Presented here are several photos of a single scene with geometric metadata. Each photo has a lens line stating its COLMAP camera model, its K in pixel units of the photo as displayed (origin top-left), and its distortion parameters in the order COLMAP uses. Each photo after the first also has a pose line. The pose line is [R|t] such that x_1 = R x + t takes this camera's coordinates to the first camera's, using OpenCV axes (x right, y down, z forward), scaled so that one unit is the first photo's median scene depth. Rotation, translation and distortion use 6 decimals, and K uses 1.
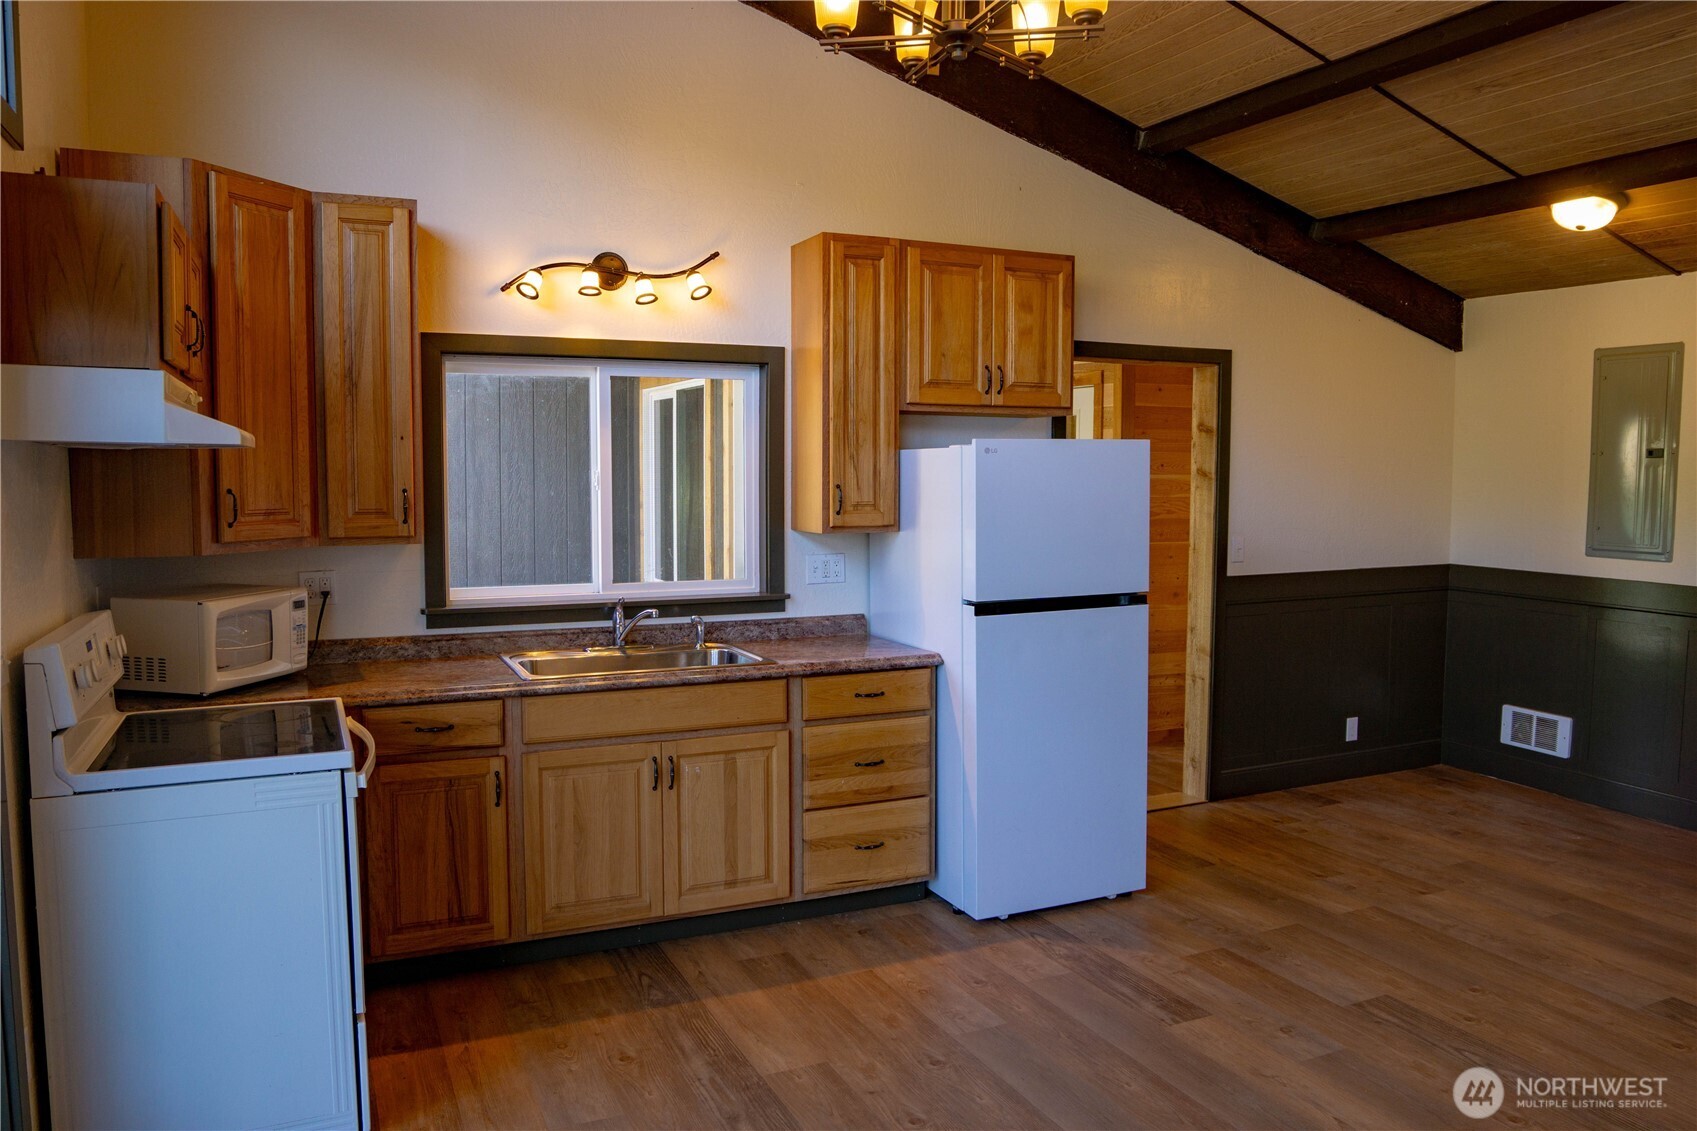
lens RADIAL K [[1171.5, 0, 843.4], [0, 1171.5, 573.5], [0, 0, 1]] dist [-0.055733, 0.025030]
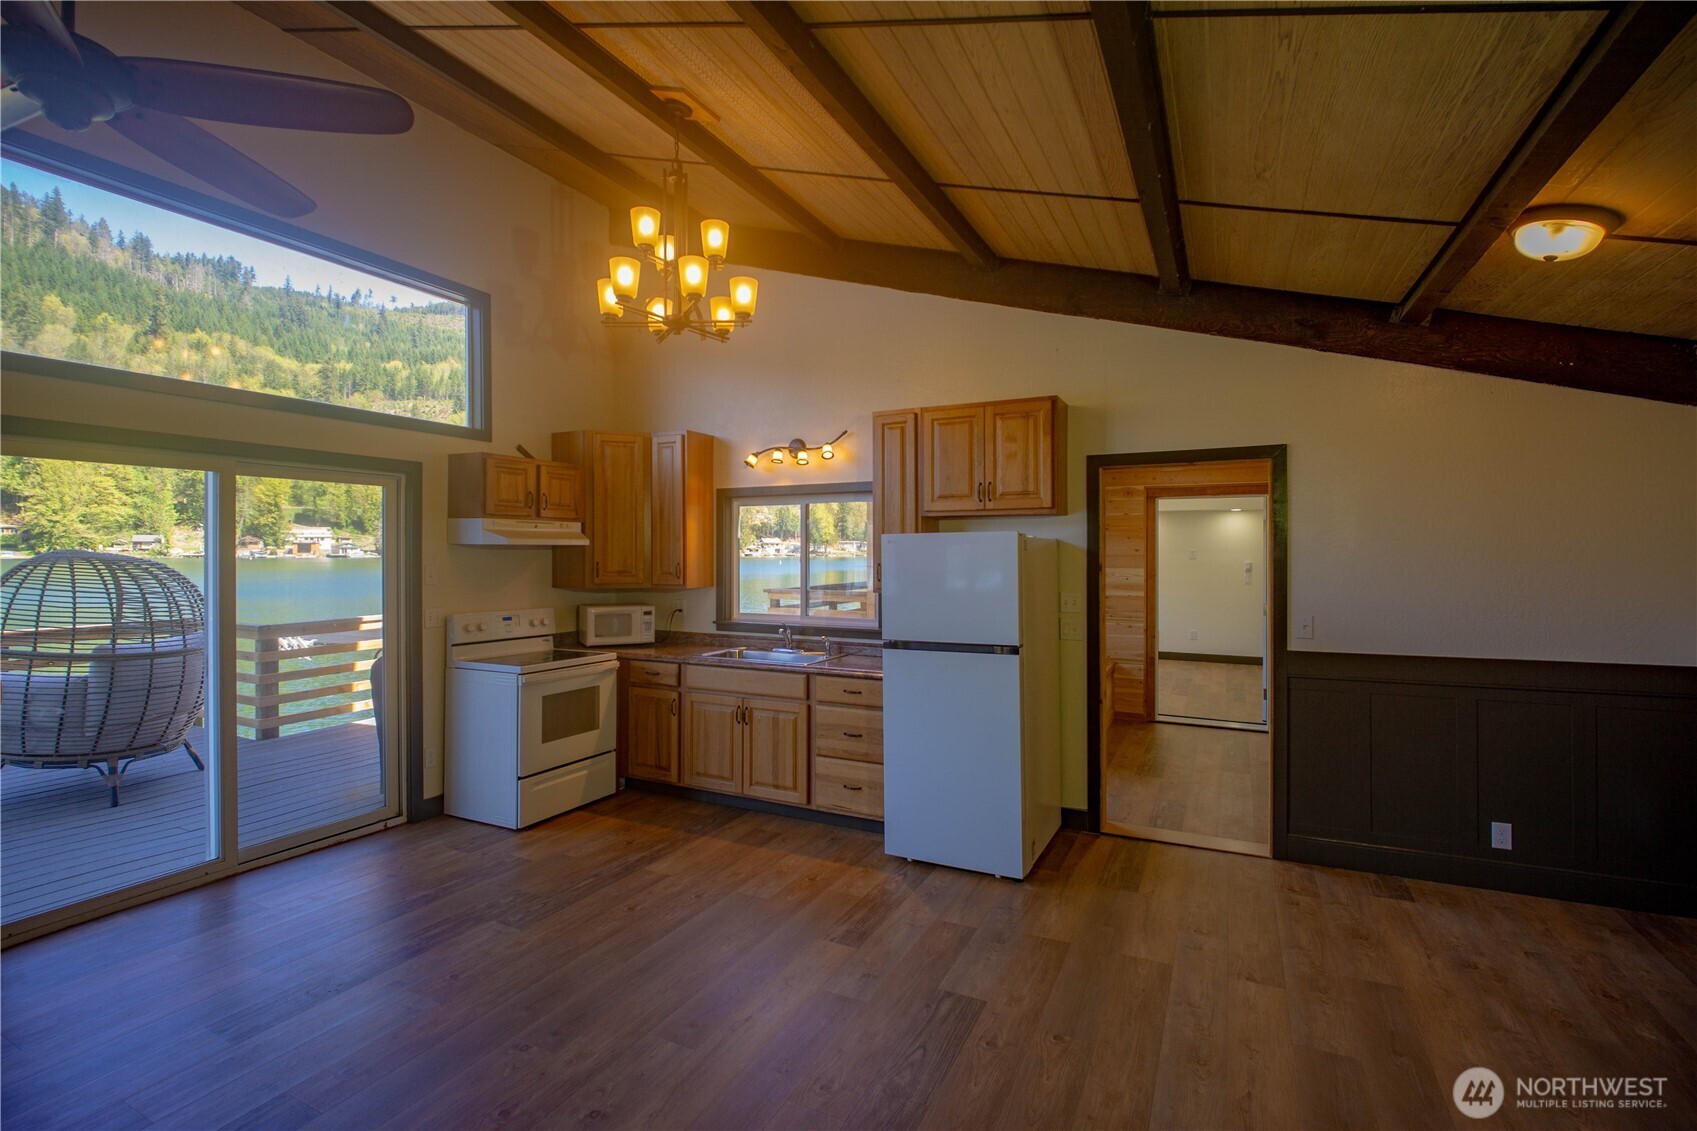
lens RADIAL K [[752.2, 0, 858.5], [0, 752.2, 558.3], [0, 0, 1]] dist [-0.005241, -0.001574]
pose [[0.644183, 0.001920, -0.764869, 0.837199], [-0.066897, 0.996306, -0.053841, -0.025878], [0.761940, 0.085851, 0.641932, 0.327267]]
